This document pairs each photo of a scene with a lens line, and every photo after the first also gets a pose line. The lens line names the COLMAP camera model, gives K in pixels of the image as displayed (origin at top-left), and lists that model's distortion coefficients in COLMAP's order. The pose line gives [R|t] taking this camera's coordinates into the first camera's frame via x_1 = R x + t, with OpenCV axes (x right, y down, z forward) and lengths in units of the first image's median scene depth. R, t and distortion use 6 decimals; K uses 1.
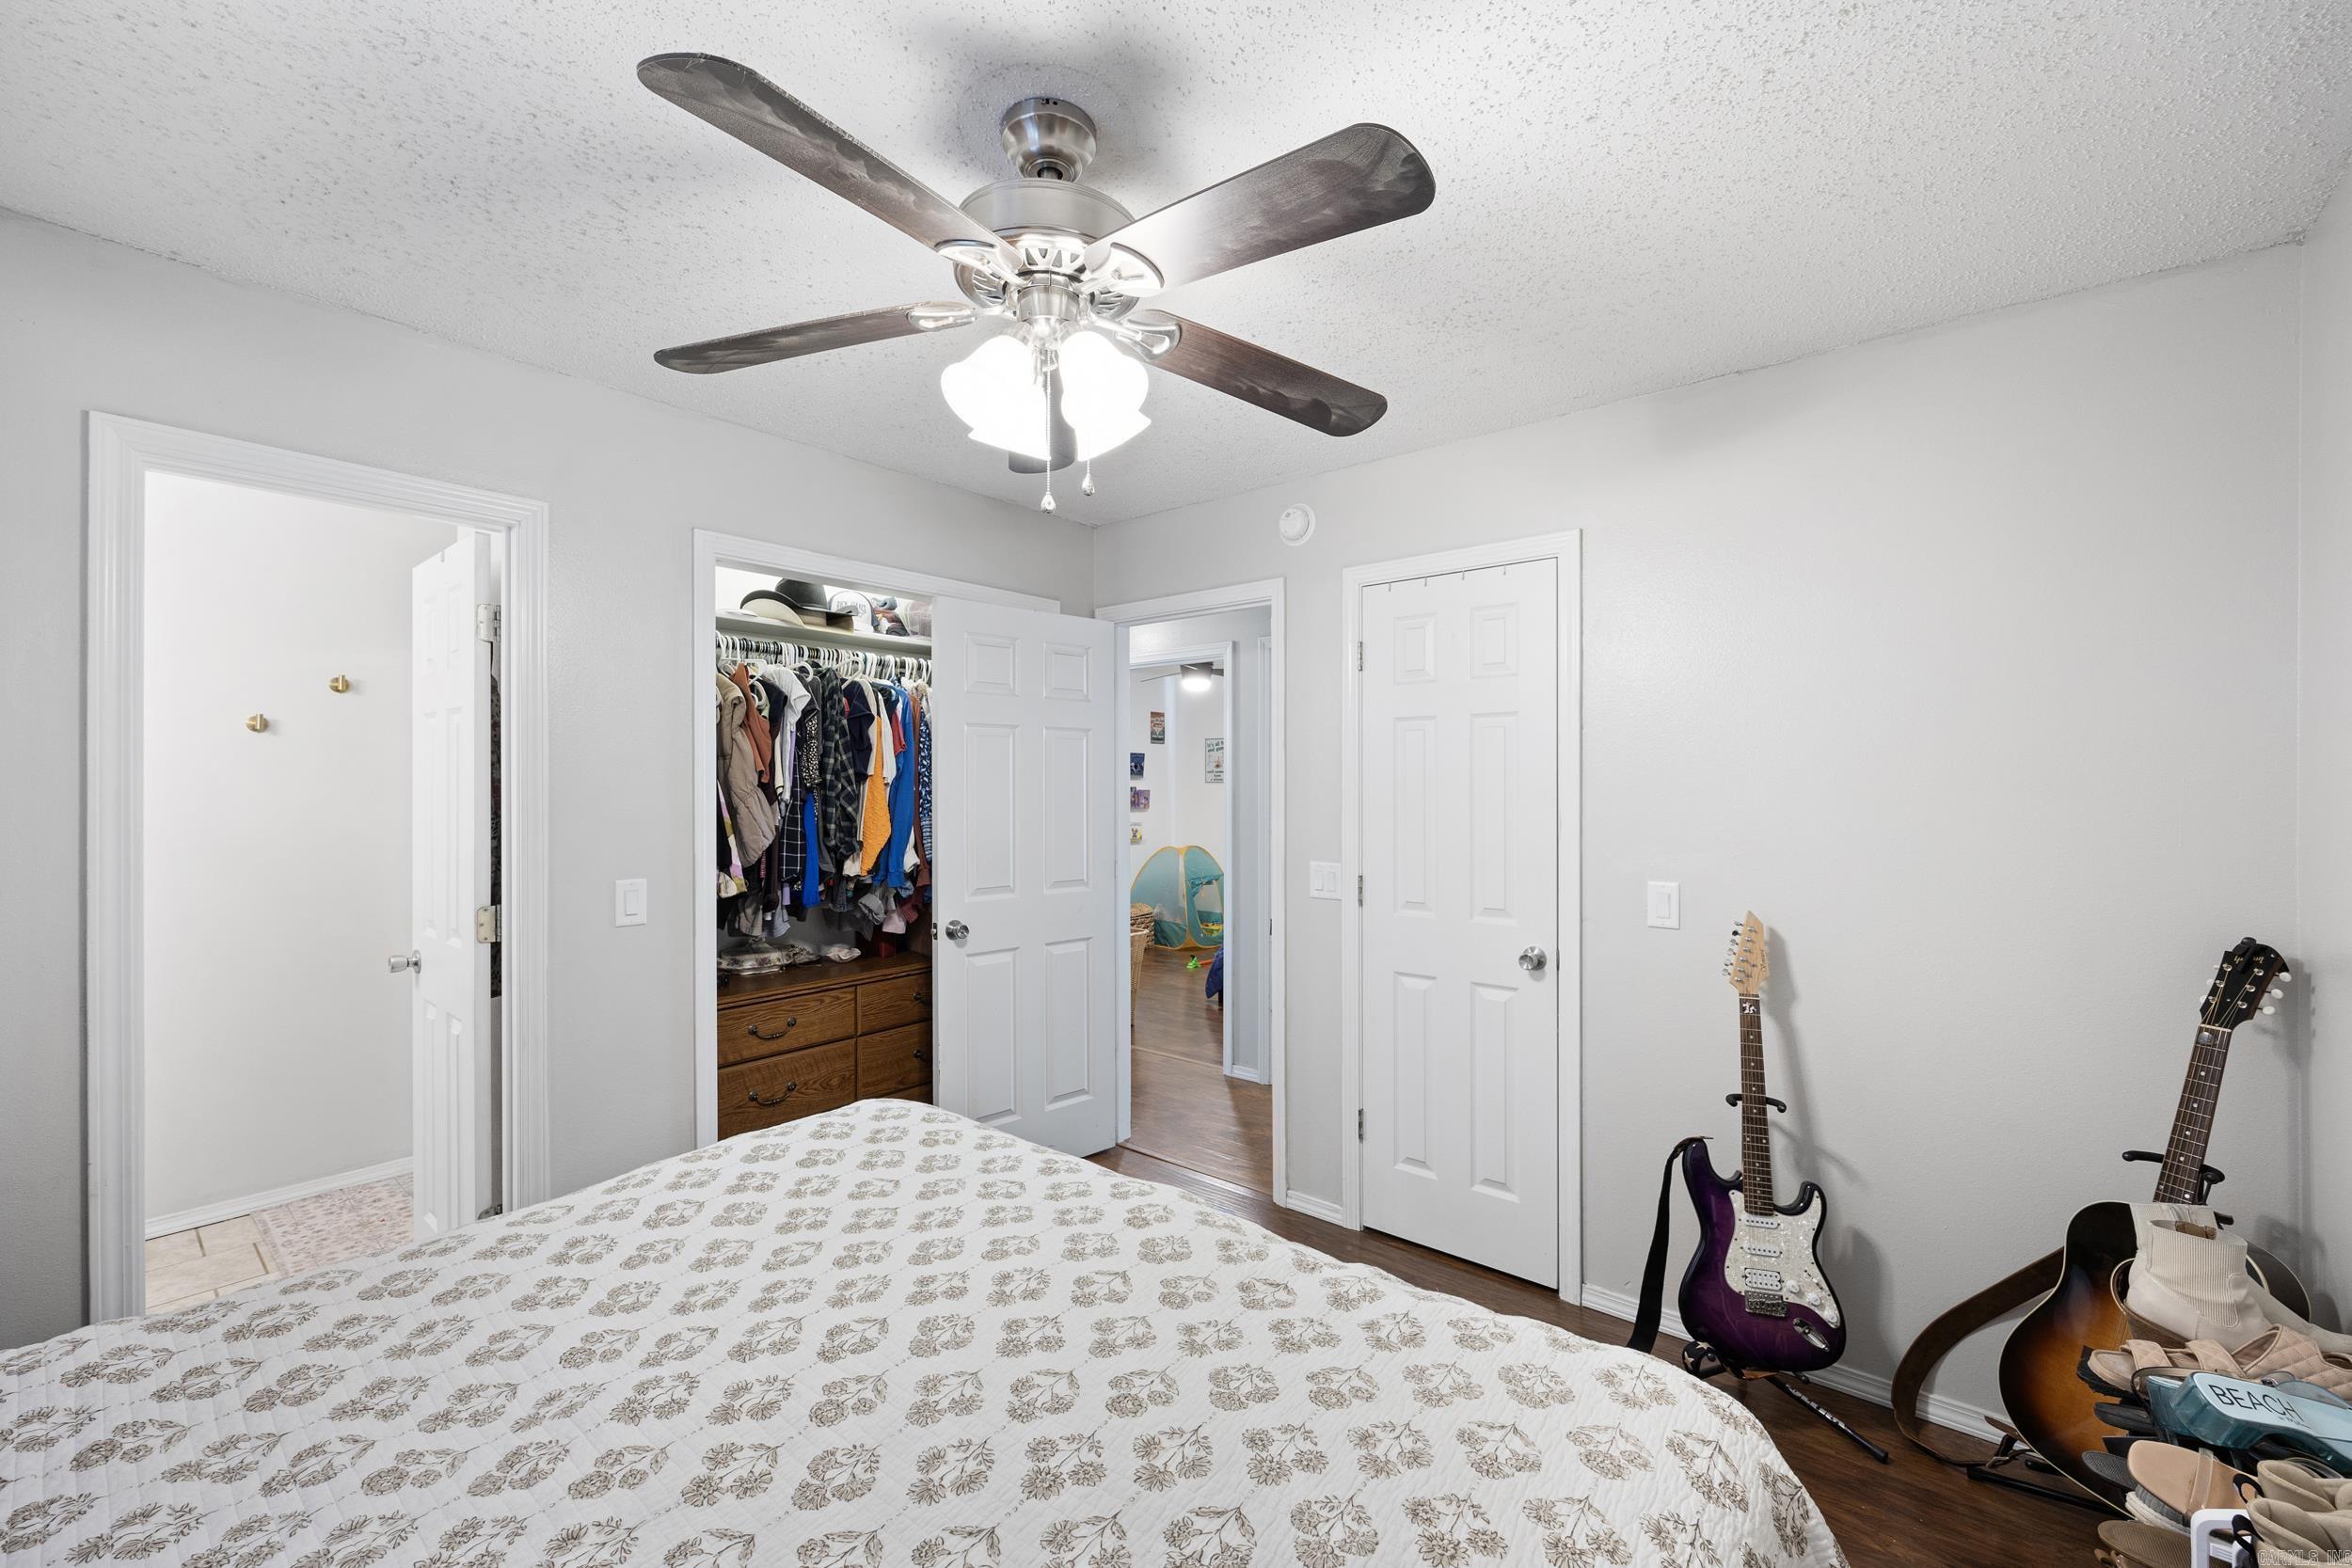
lens RADIAL K [[947.9, 0, 1188.9], [0, 947.9, 784.1], [0, 0, 1]] dist [-0.001546, -0.000026]
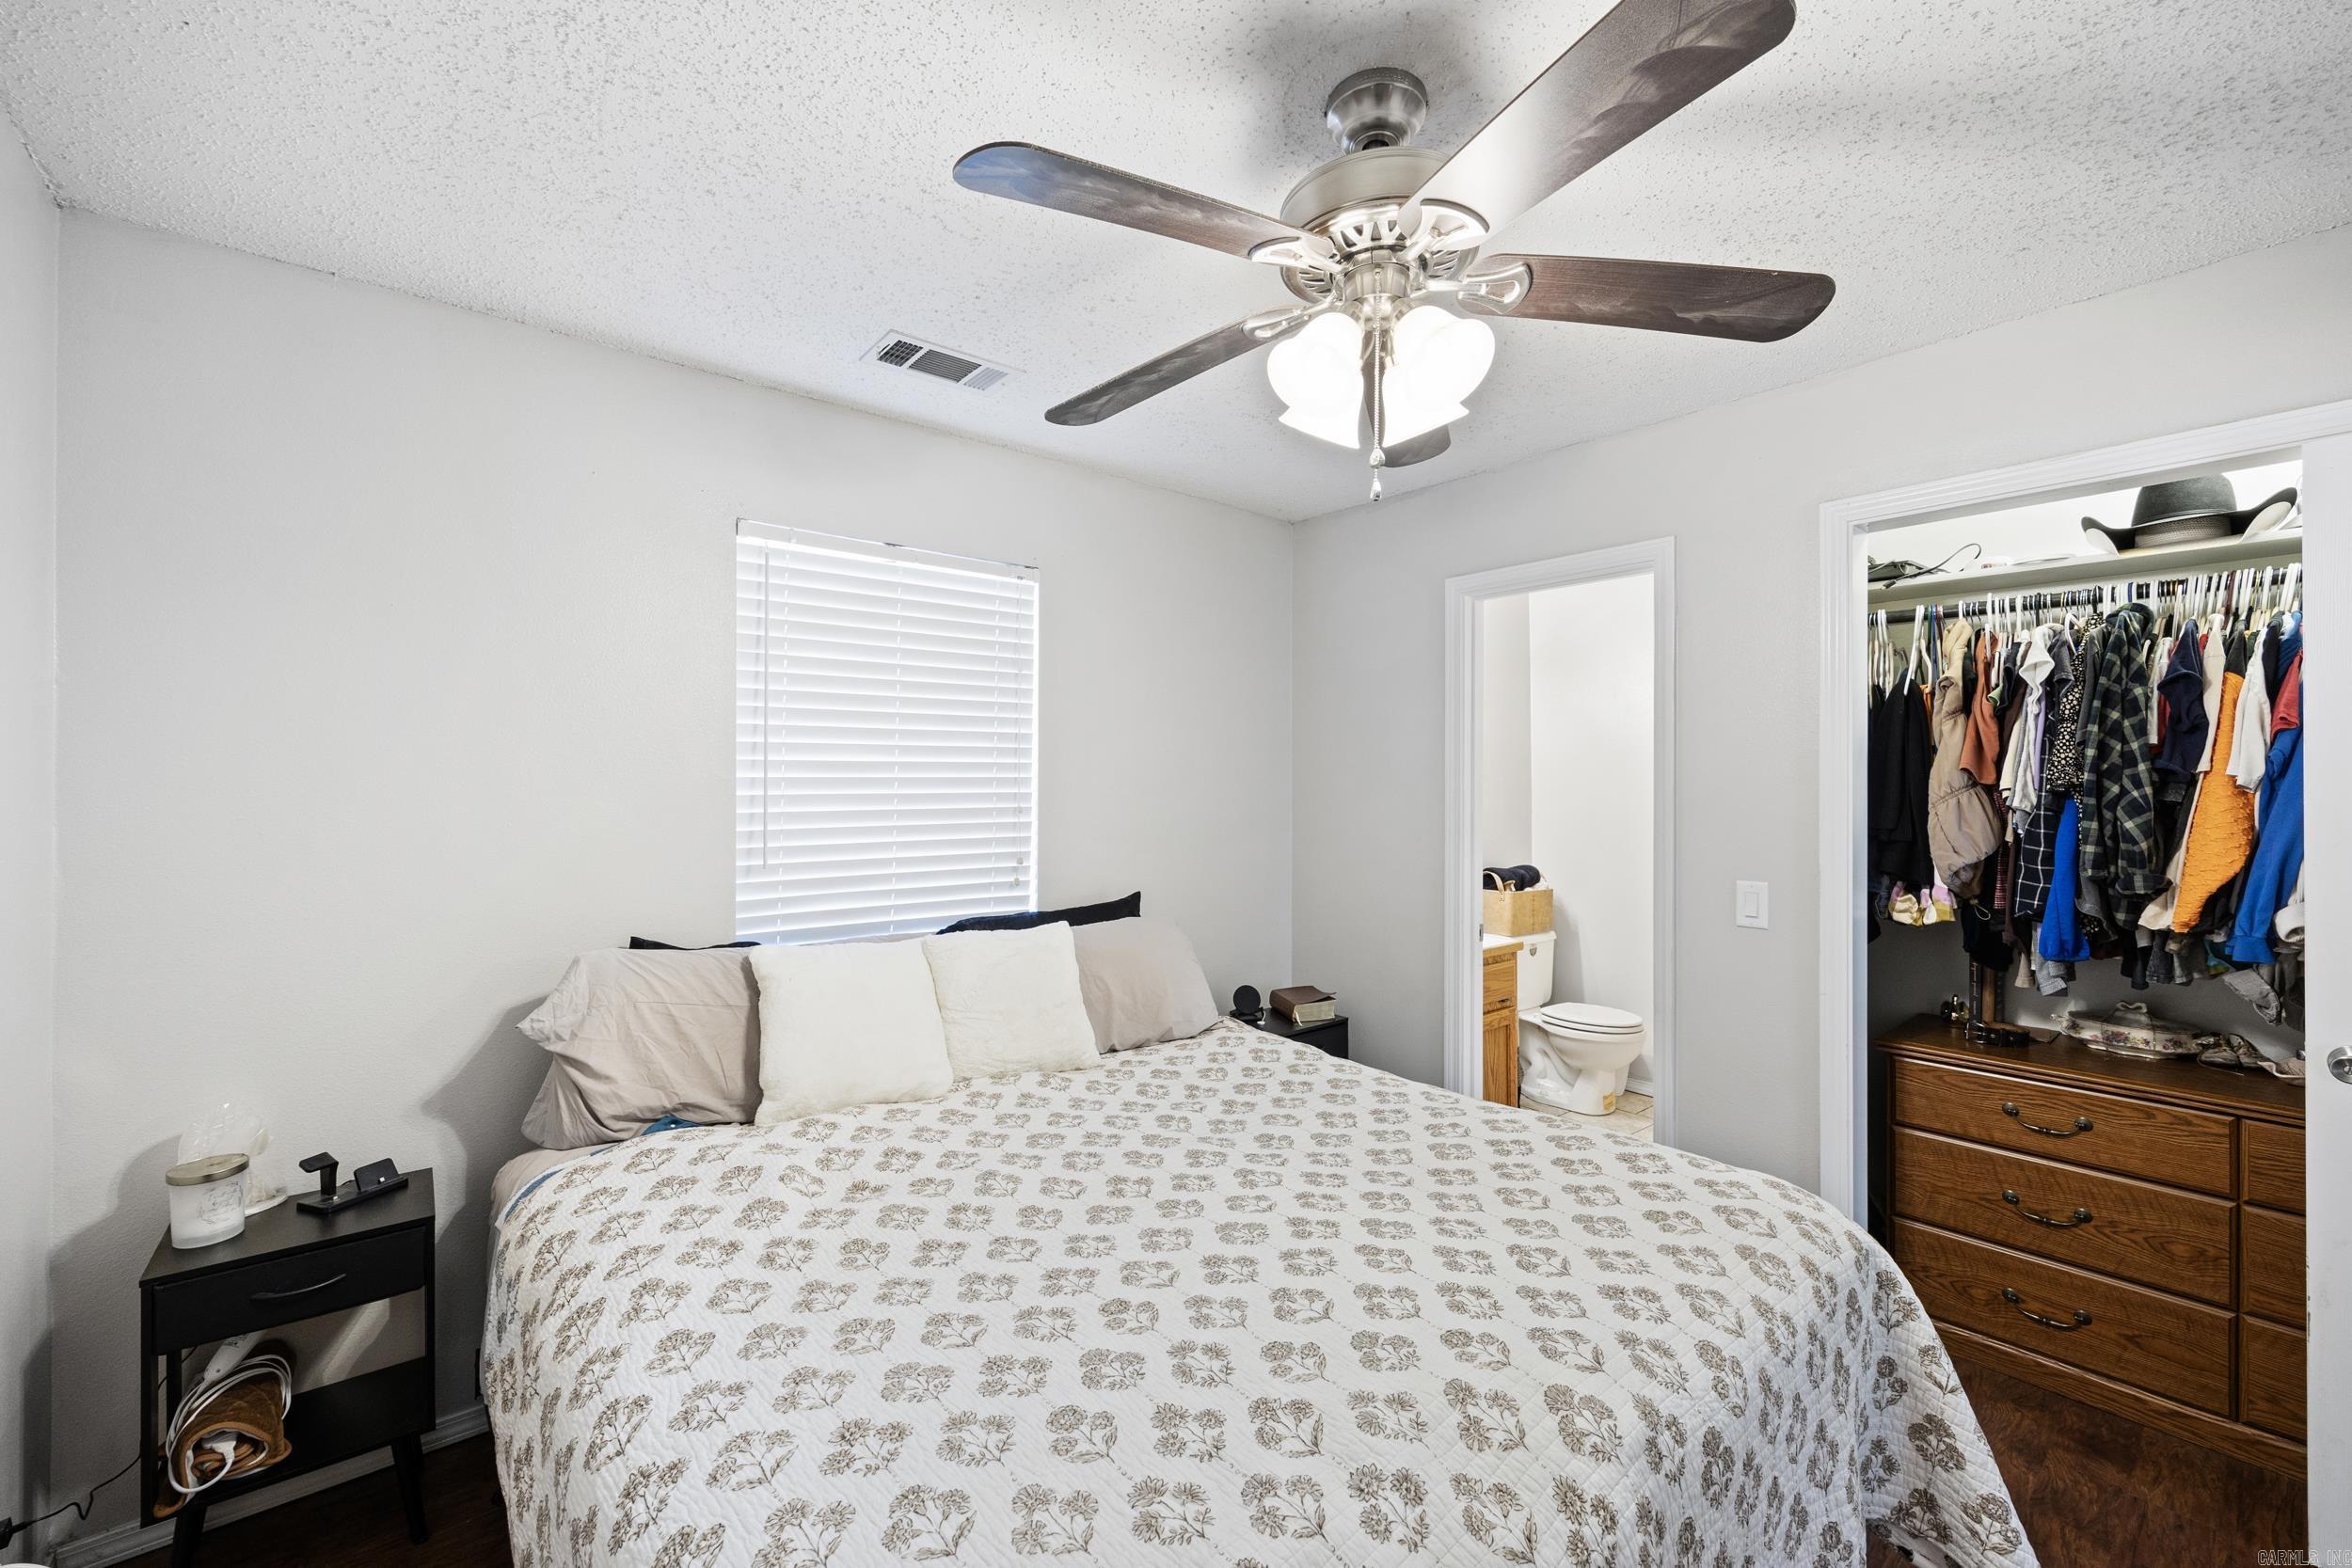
lens RADIAL K [[947.9, 0, 1188.4], [0, 947.9, 782.6], [0, 0, 1]] dist [-0.001546, -0.000026]
pose [[-0.190258, -0.000152, -0.981734, 0.609090], [-0.001124, 0.999999, 0.000062, -0.003038], [0.981734, 0.001115, -0.190258, 0.737231]]
